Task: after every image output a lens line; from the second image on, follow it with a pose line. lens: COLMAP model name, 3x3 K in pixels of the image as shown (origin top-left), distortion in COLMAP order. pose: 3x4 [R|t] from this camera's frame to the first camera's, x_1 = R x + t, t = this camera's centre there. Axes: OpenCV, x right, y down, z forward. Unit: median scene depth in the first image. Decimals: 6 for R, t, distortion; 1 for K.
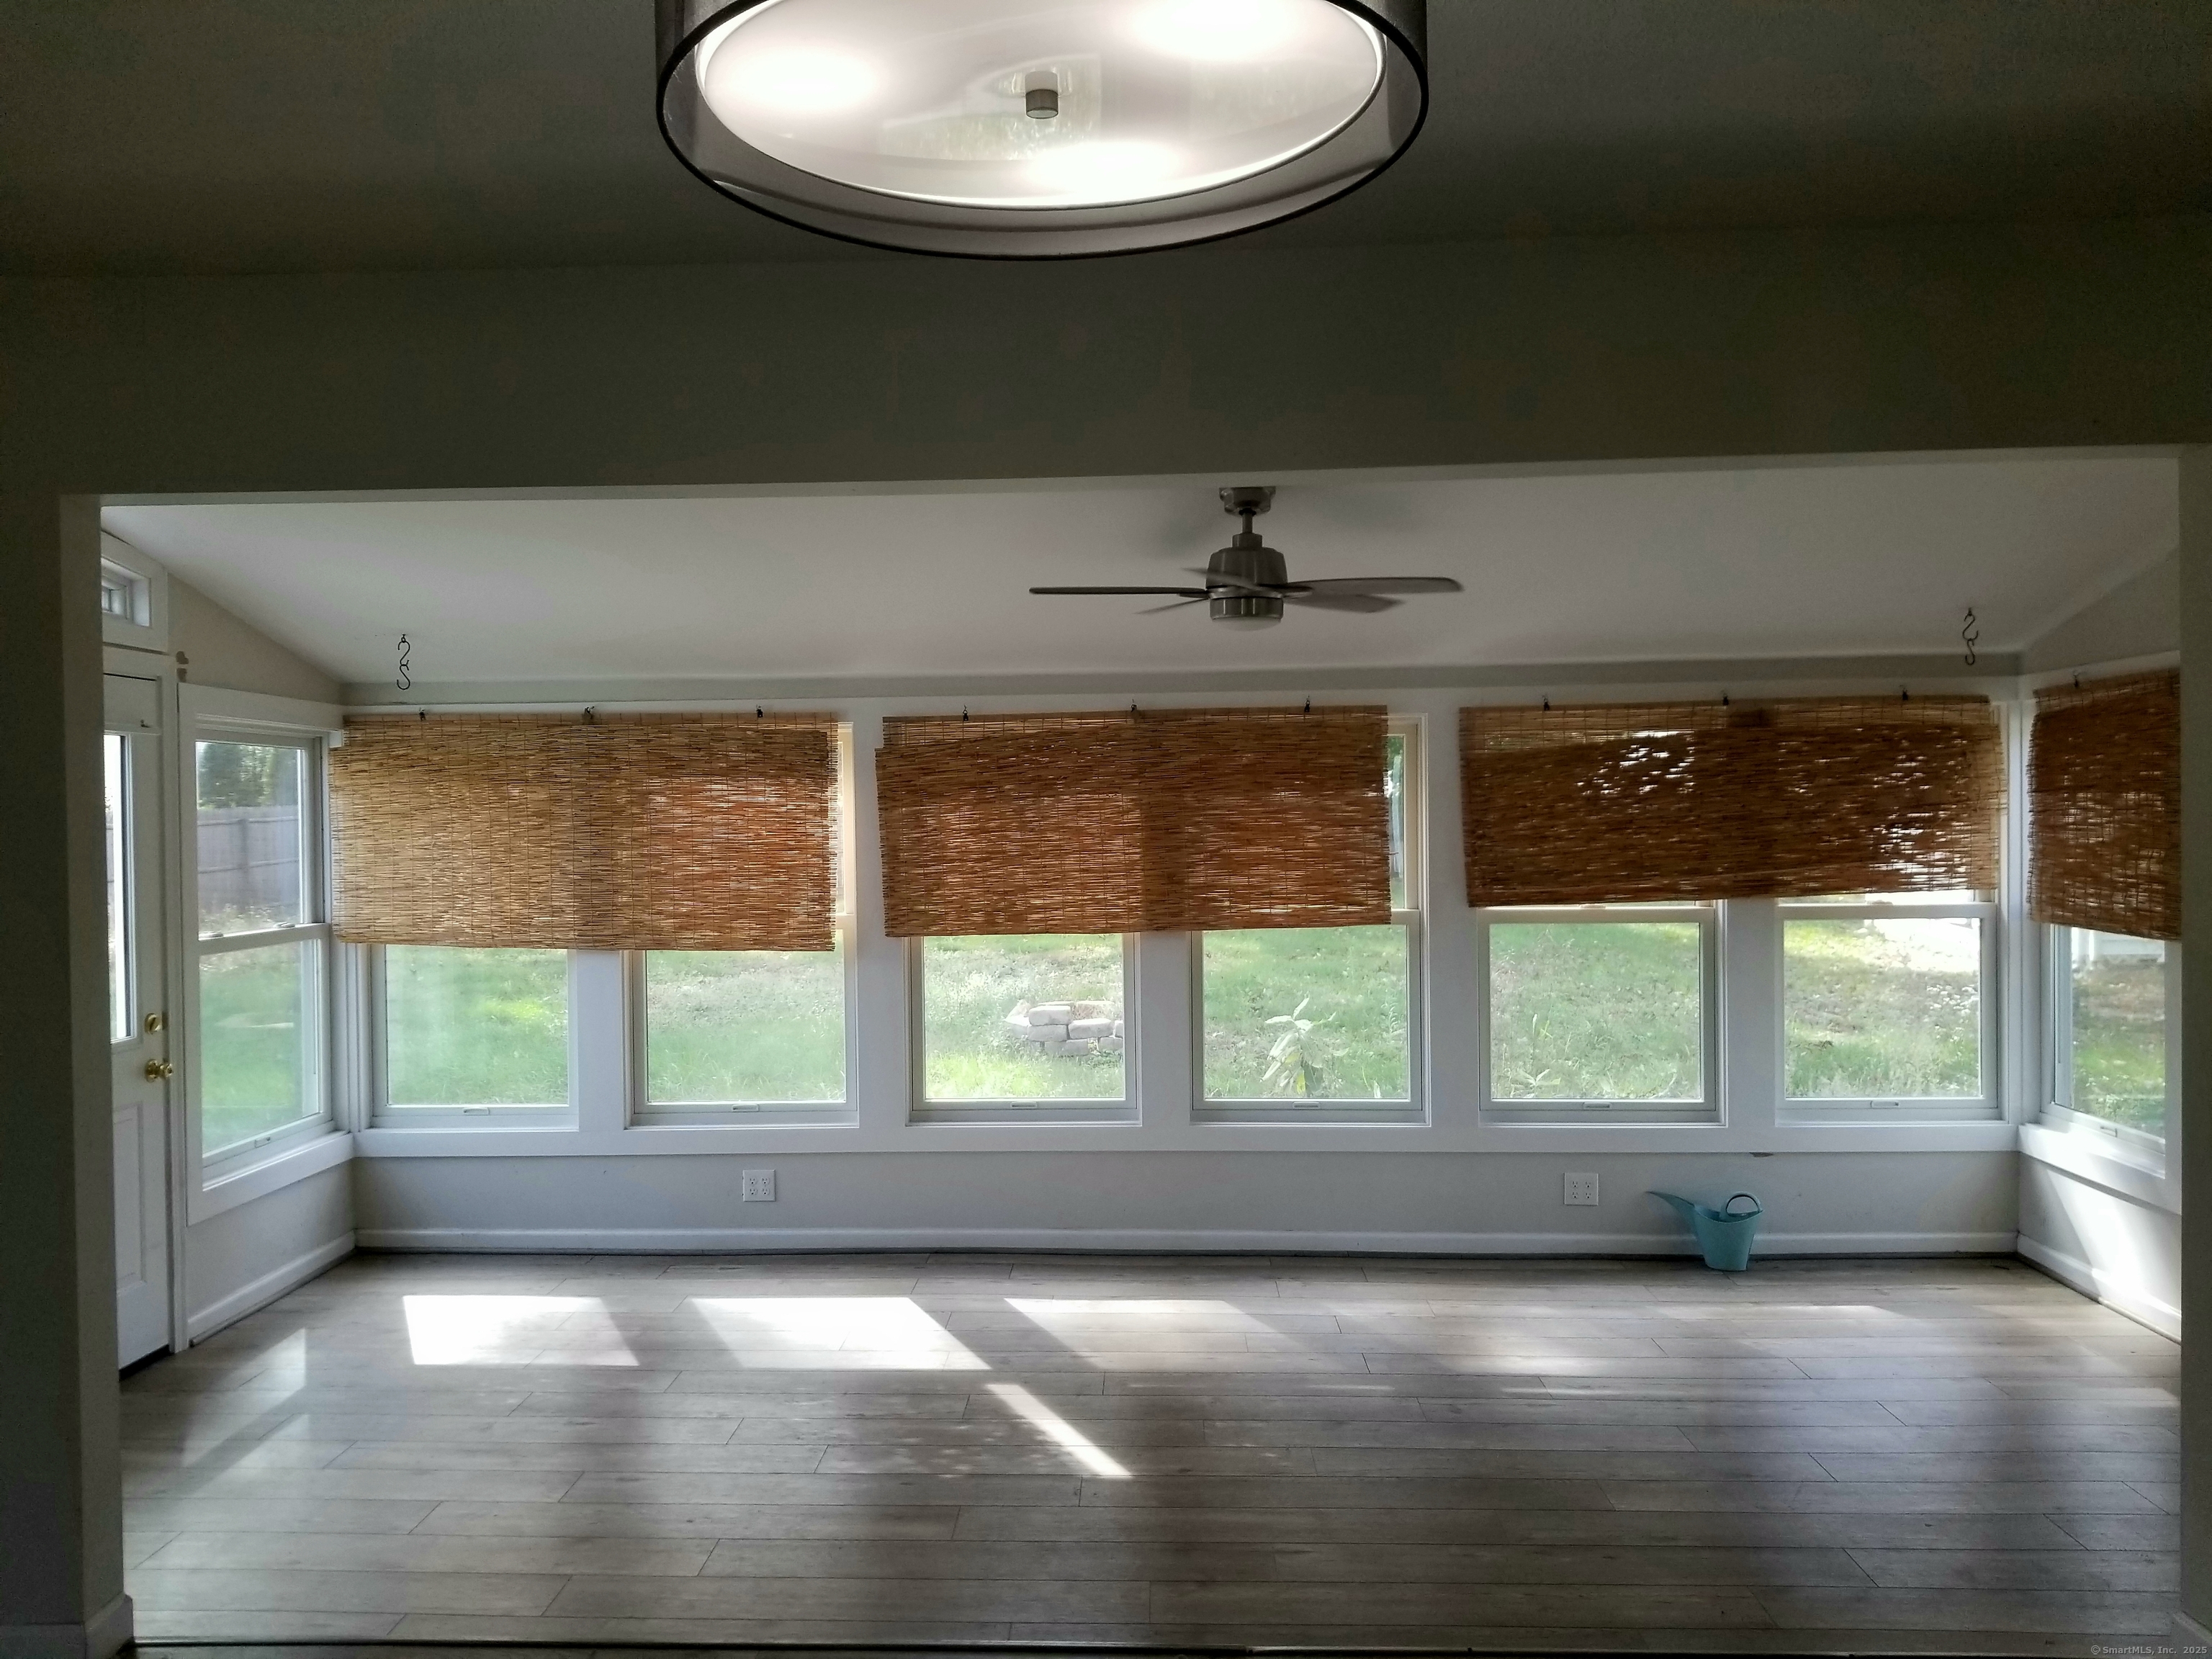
lens RADIAL K [[1726.1, 0, 1059.1], [0, 1726.1, 836.0], [0, 0, 1]] dist [0.057279, -0.094756]
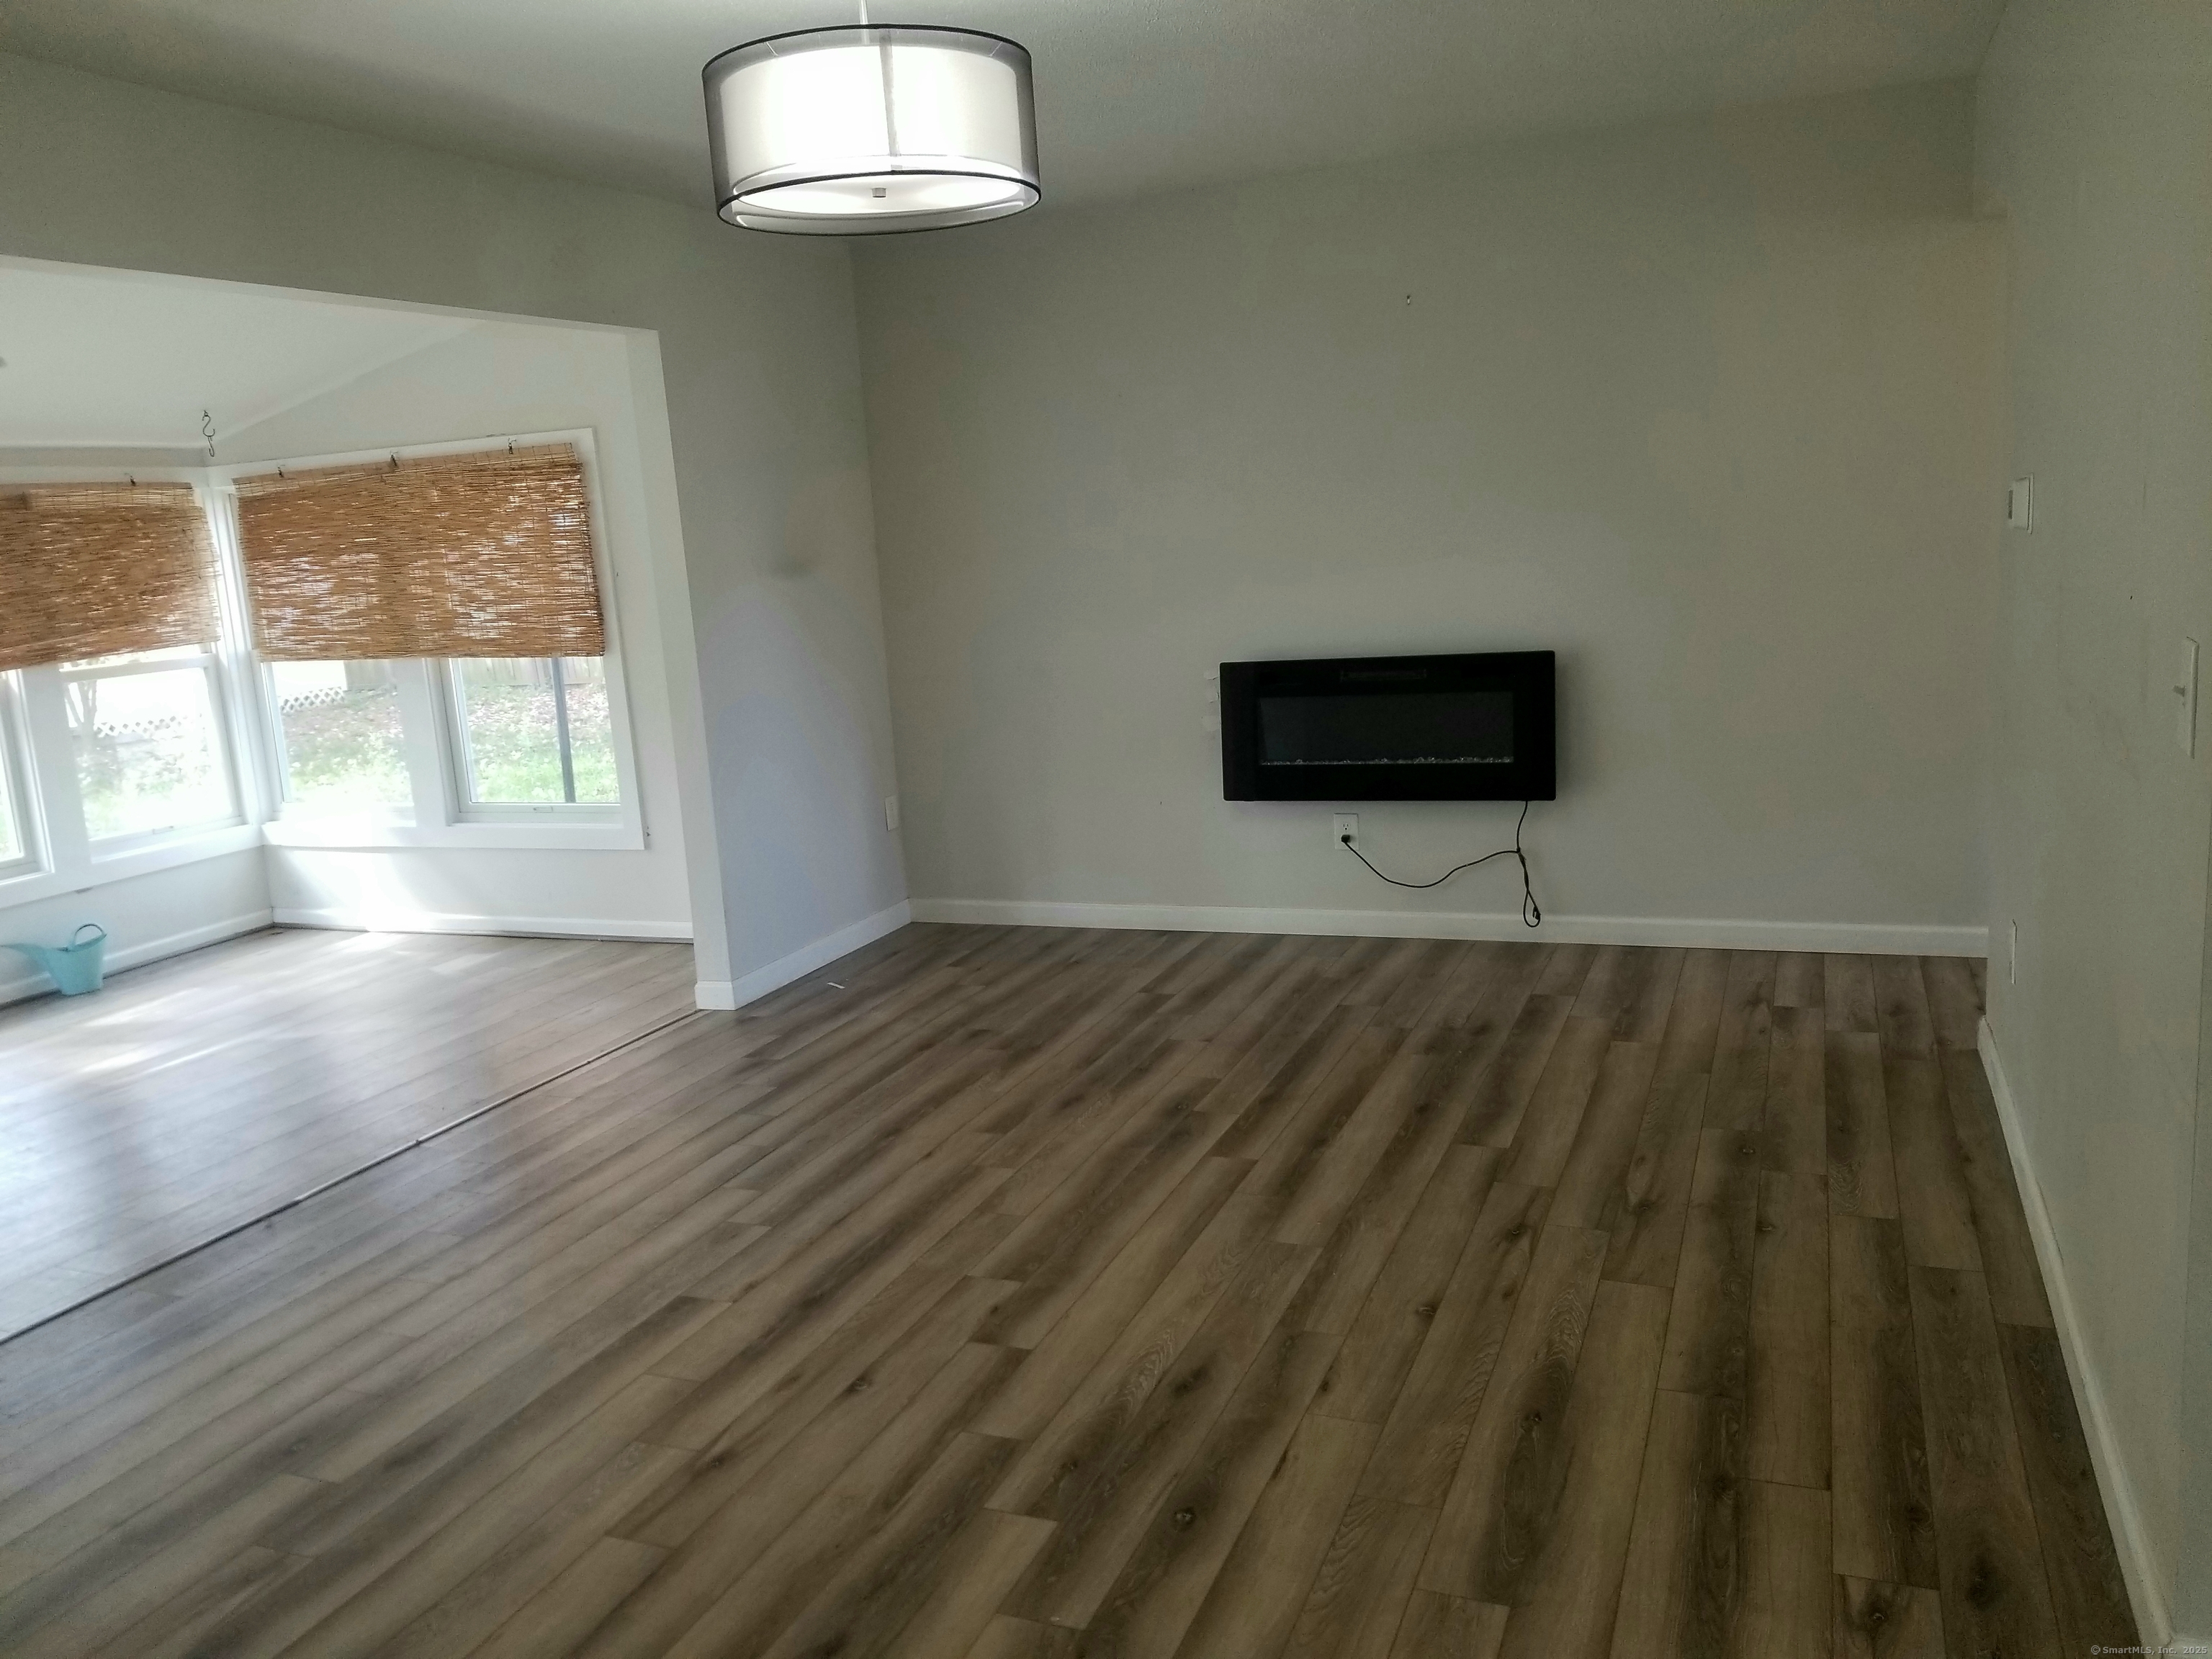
lens RADIAL K [[1726.1, 0, 1087.8], [0, 1726.1, 833.9], [0, 0, 1]] dist [0.057279, -0.094756]
pose [[0.330709, -0.174112, 0.927533, -0.432216], [0.074144, 0.984589, 0.158387, 0.015048], [-0.940816, 0.016391, 0.338522, -0.005336]]
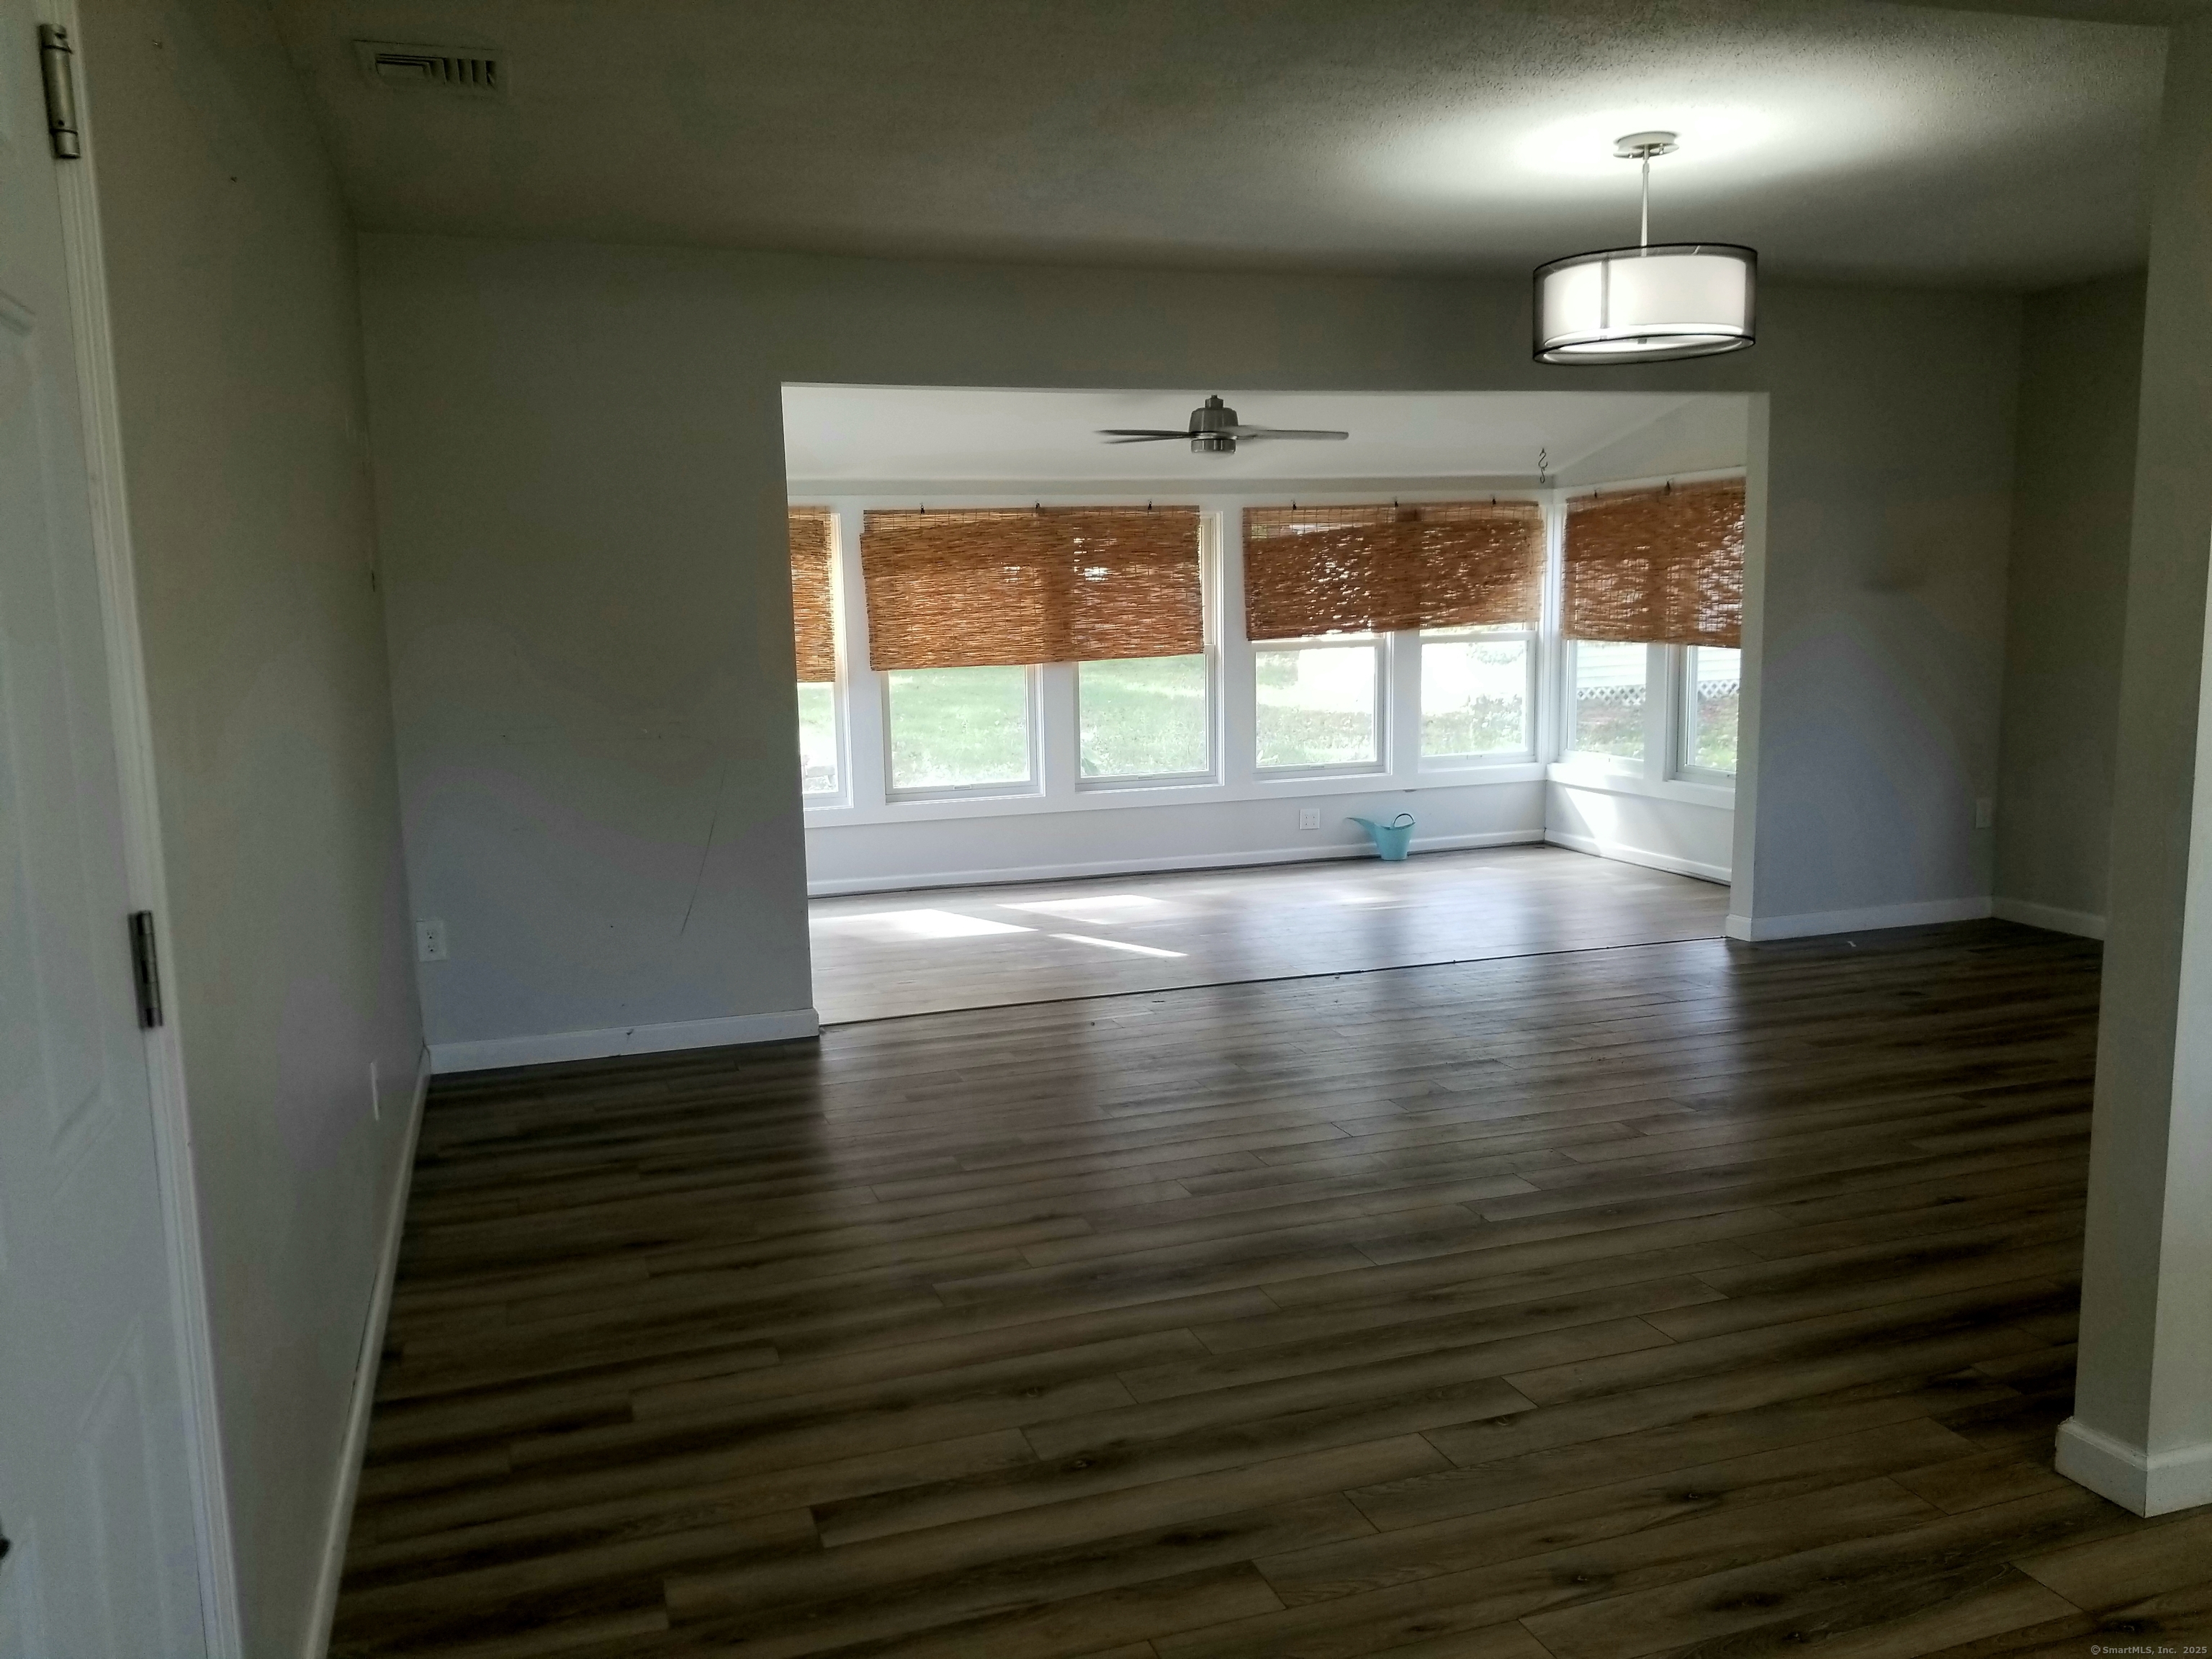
lens RADIAL K [[1726.1, 0, 1050.6], [0, 1726.1, 851.0], [0, 0, 1]] dist [0.057279, -0.094756]
pose [[0.935121, -0.061805, 0.348897, -0.474411], [0.017360, 0.991479, 0.129108, 0.025651], [-0.353904, -0.114675, 0.928225, -0.380596]]
